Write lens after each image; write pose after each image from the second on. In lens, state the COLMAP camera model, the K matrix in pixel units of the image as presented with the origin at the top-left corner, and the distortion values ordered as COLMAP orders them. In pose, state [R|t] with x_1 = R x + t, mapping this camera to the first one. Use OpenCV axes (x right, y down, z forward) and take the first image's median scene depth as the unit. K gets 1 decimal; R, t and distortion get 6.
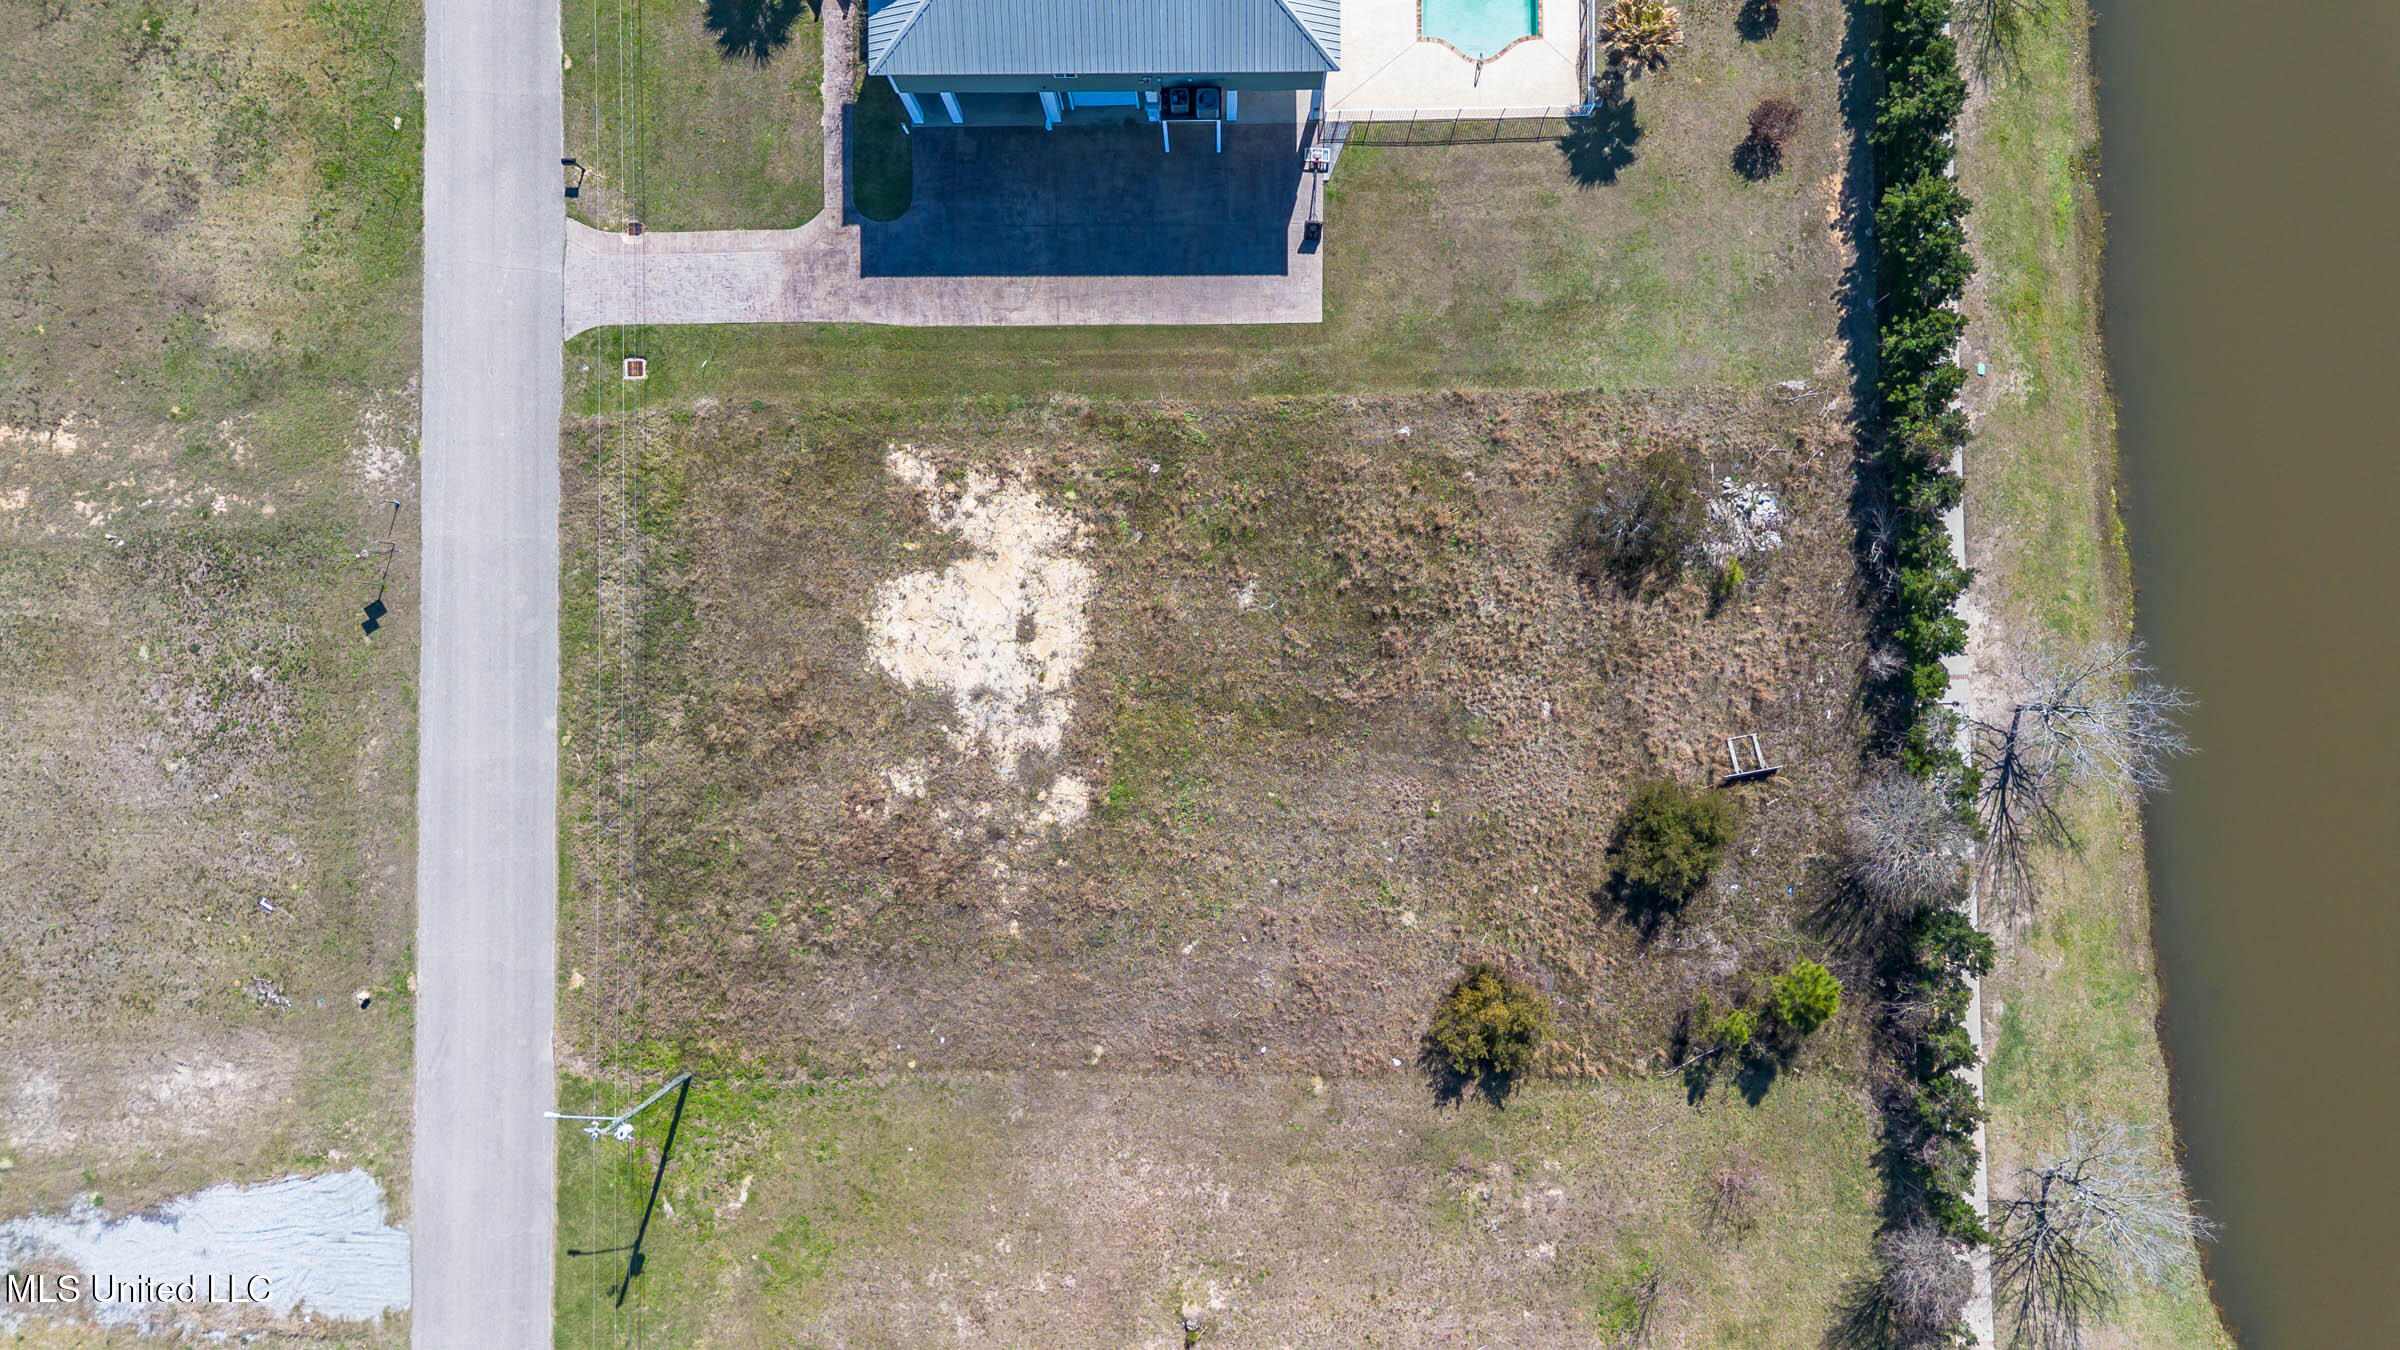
lens RADIAL K [[1691.1, 0, 1211.3], [0, 1691.1, 690.1], [0, 0, 1]] dist [0.081078, -0.082311]
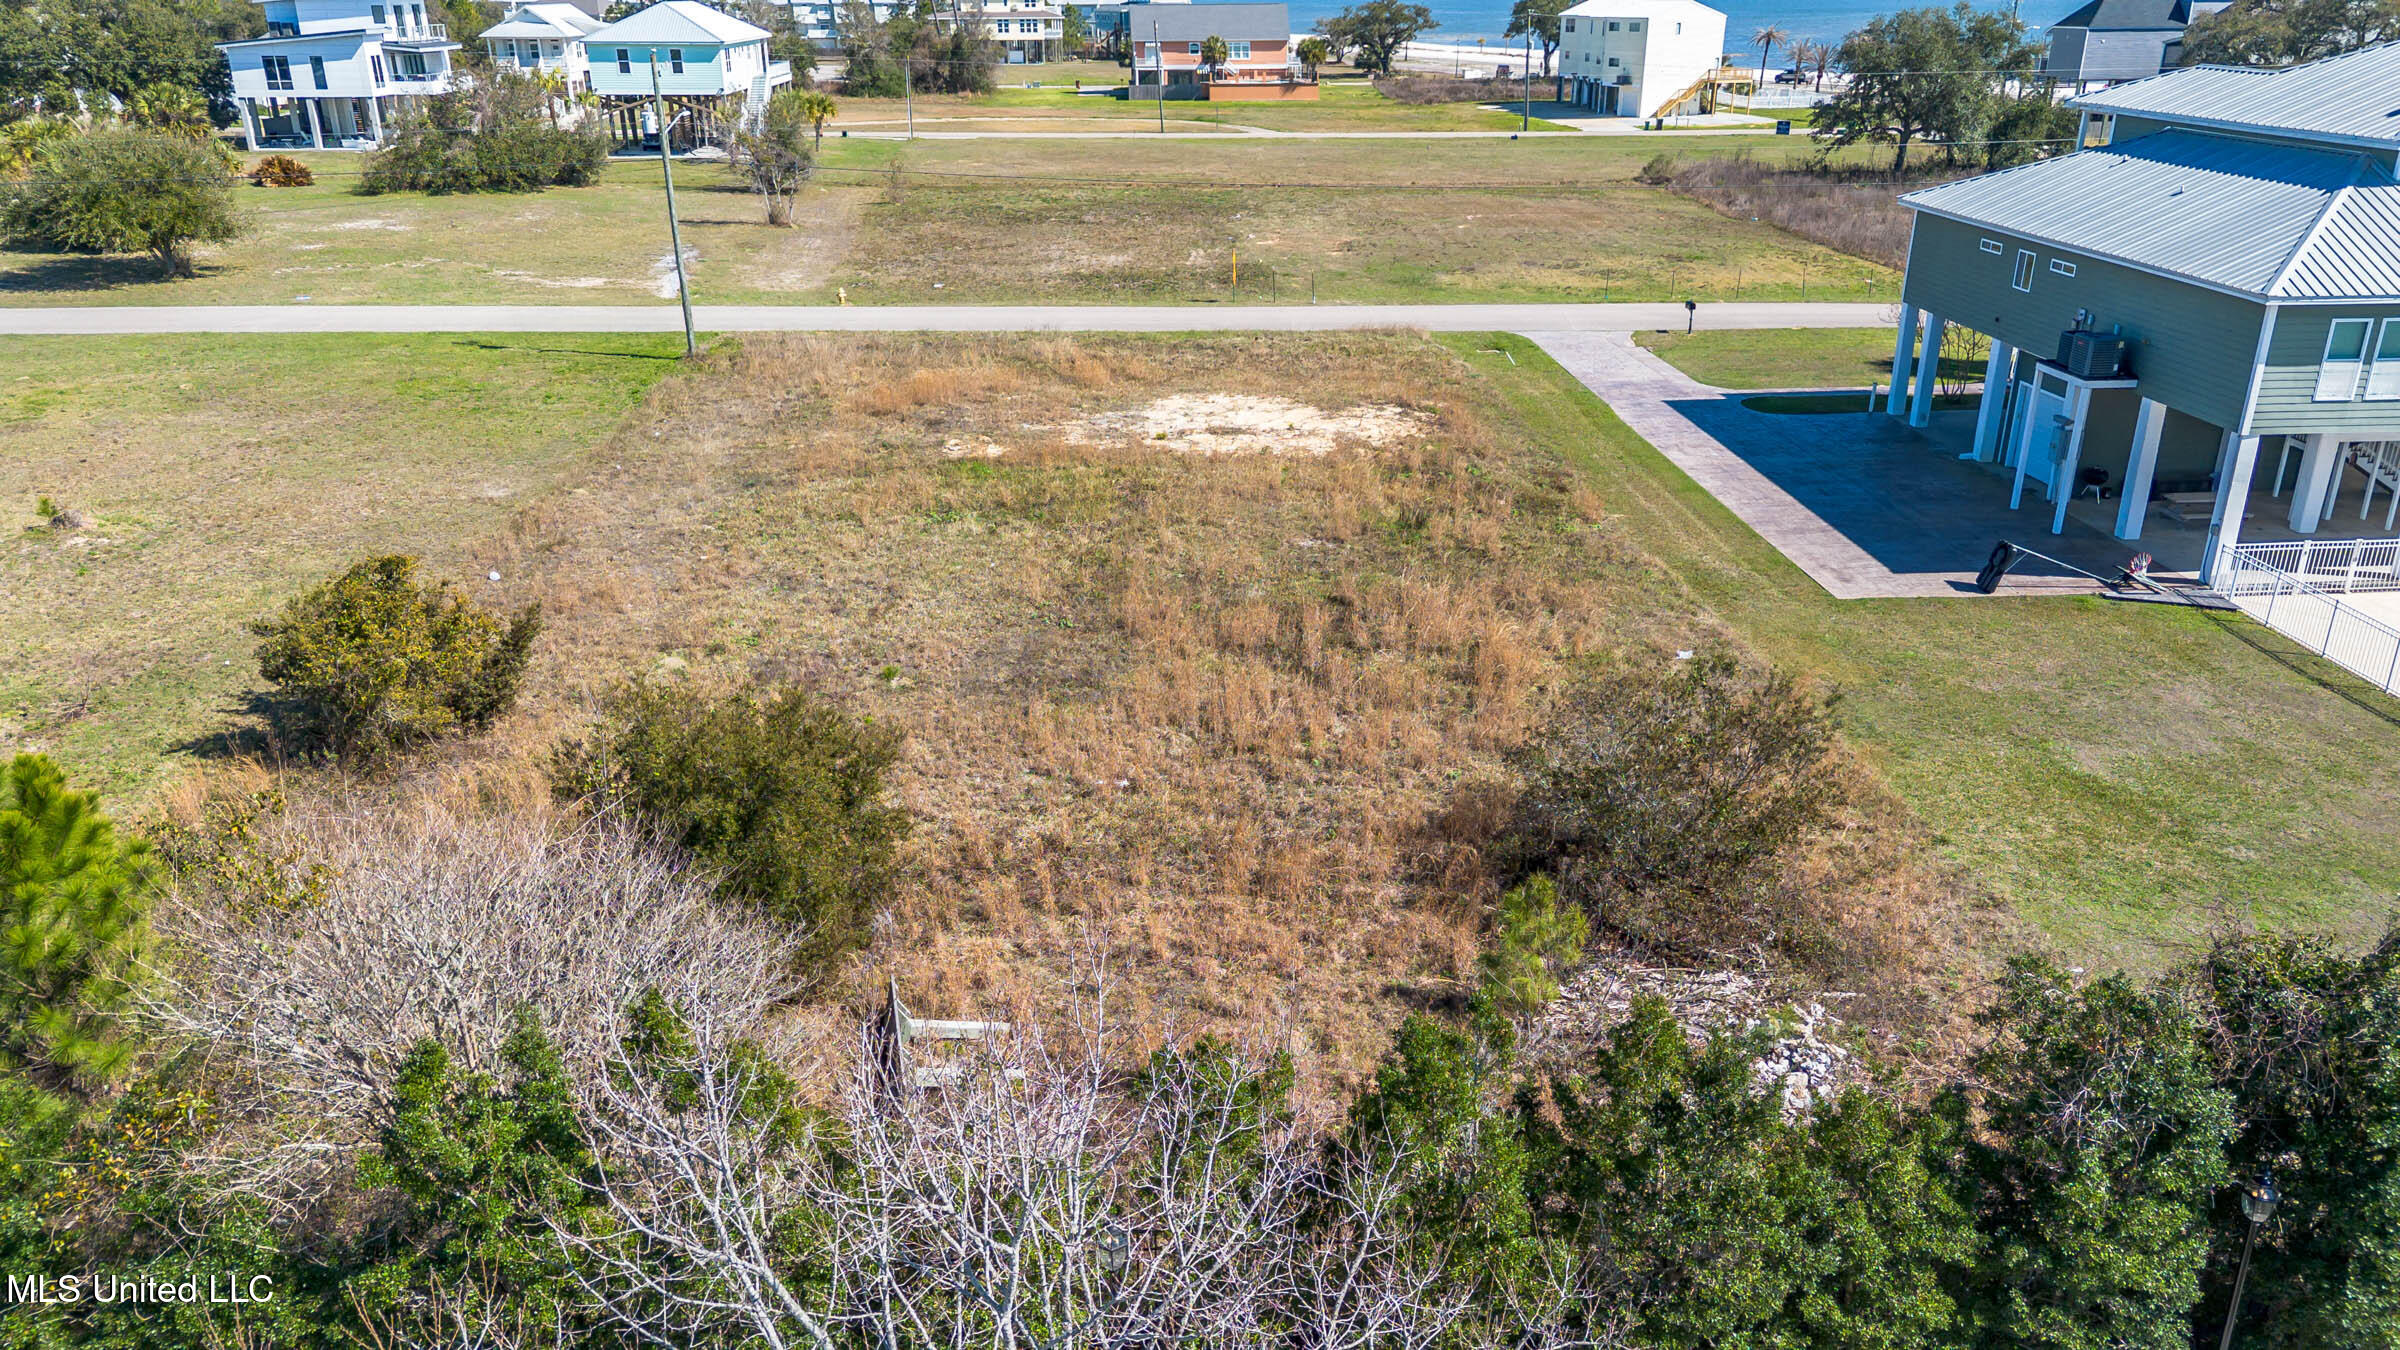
lens RADIAL K [[1691.1, 0, 1211.3], [0, 1691.1, 690.1], [0, 0, 1]] dist [0.081078, -0.082311]
pose [[0.052522, 0.391061, -0.918865, 0.569425], [-0.998032, 0.052119, -0.034866, 0.000643], [0.034256, 0.918888, 0.393029, 0.820462]]
